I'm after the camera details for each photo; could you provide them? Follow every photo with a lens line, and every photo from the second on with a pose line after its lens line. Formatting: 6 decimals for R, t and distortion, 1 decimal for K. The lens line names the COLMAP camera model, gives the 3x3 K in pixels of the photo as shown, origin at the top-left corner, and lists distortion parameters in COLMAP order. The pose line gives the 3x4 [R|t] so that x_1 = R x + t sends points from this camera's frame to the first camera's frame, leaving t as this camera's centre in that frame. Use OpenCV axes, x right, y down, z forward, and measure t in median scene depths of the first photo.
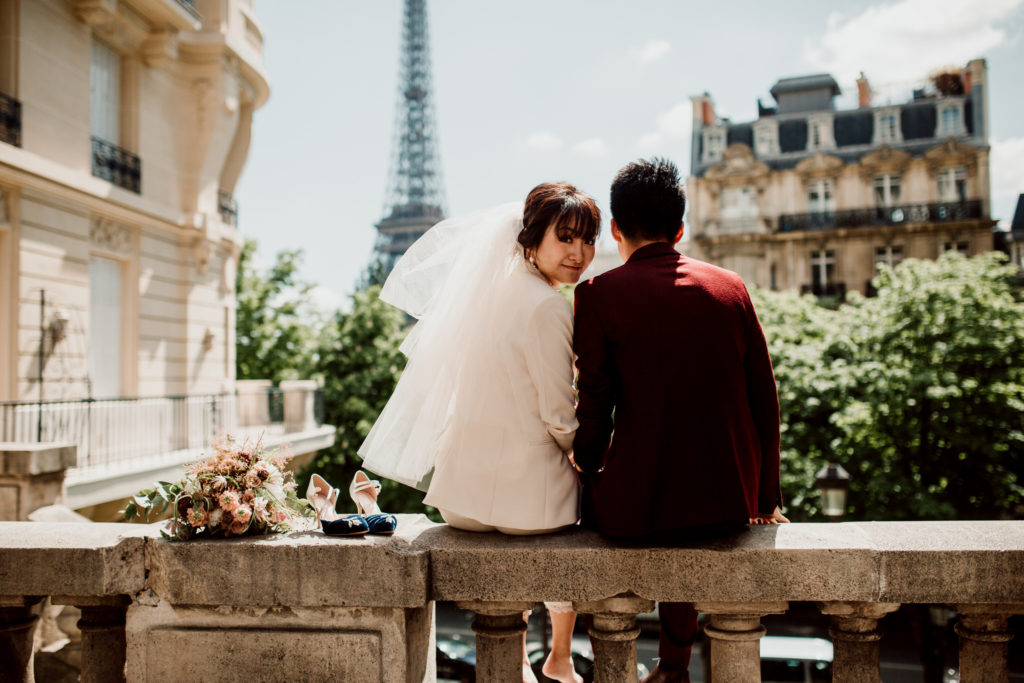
lens RADIAL K [[1037.4, 0, 512.0], [0, 1037.4, 341.5], [0, 0, 1]] dist [-0.000087, -0.004601]
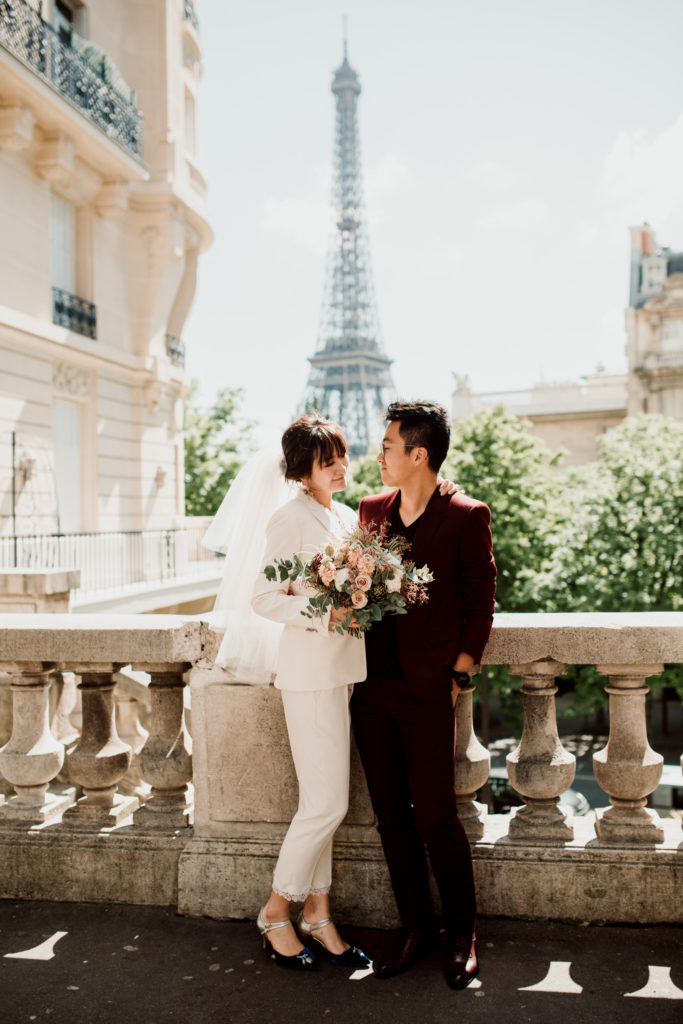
lens RADIAL K [[1257.8, 0, 341.5], [0, 1257.8, 512.0], [0, 0, 1]] dist [-0.069593, 0.004921]
pose [[0.996973, -0.005410, -0.077557, -0.011947], [0.007742, 0.999526, 0.029804, -0.003025], [0.077359, -0.030314, 0.996542, -0.249464]]
